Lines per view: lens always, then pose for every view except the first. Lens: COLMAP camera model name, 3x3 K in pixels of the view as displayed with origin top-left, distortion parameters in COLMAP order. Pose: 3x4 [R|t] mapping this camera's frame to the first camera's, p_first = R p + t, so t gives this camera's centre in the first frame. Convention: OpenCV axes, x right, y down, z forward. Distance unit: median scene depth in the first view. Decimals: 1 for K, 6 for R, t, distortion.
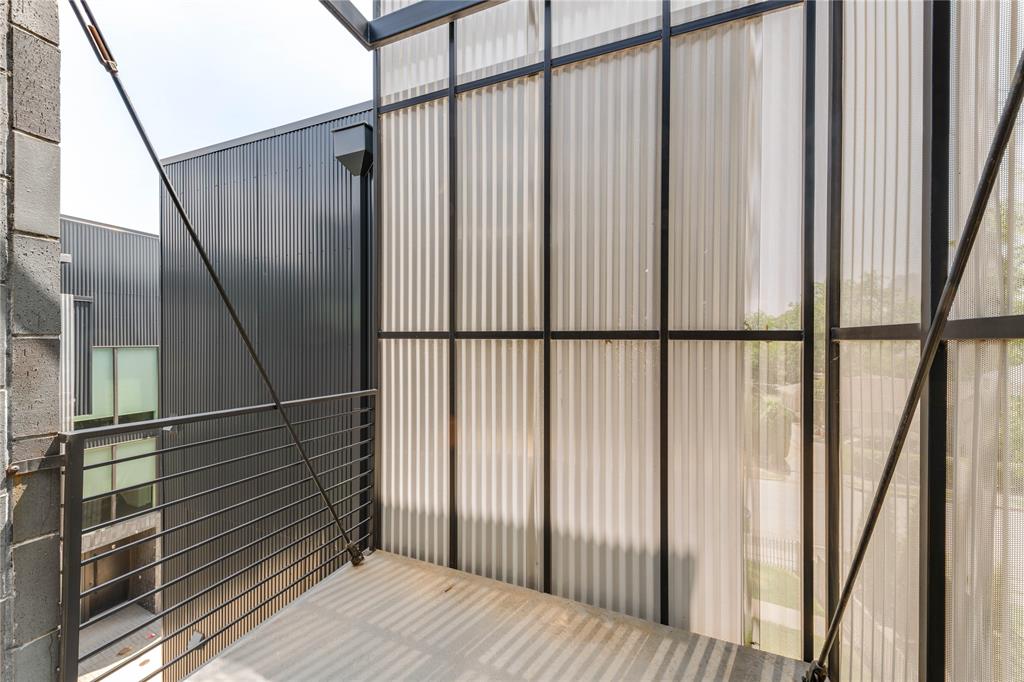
lens RADIAL K [[364.8, 0, 514.7], [0, 364.8, 345.0], [0, 0, 1]] dist [0.001828, -0.000051]
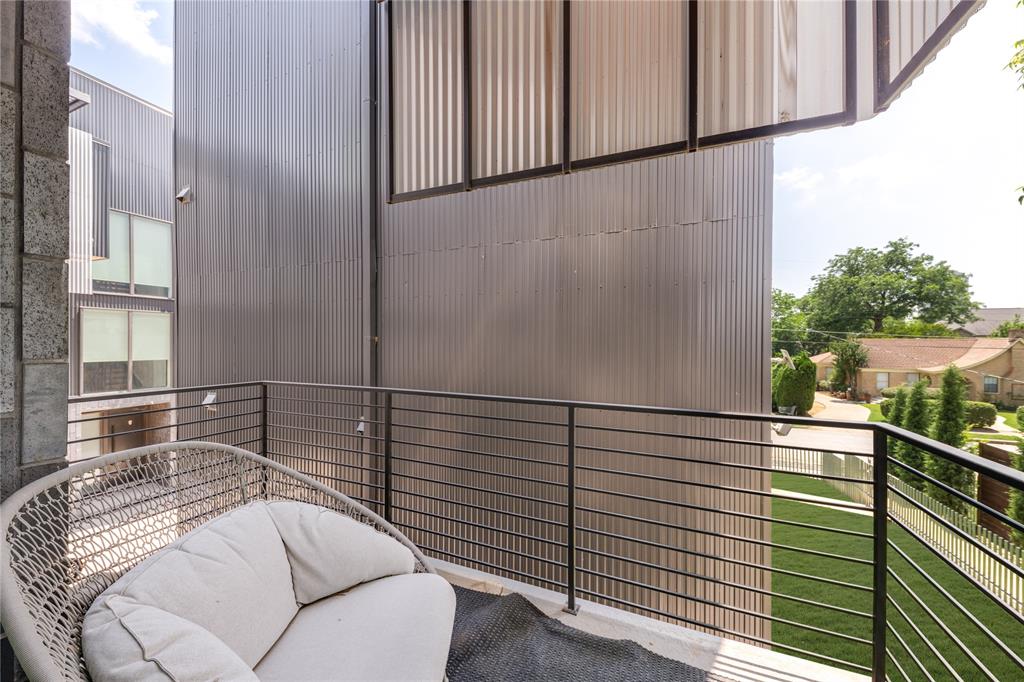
lens RADIAL K [[381.6, 0, 508.9], [0, 381.6, 343.1], [0, 0, 1]] dist [-0.003035, -0.000159]
pose [[0.998649, -0.003552, -0.051833, -0.004451], [0.003618, 0.999993, 0.001179, 0.354510], [0.051829, -0.001365, 0.998655, 0.010639]]
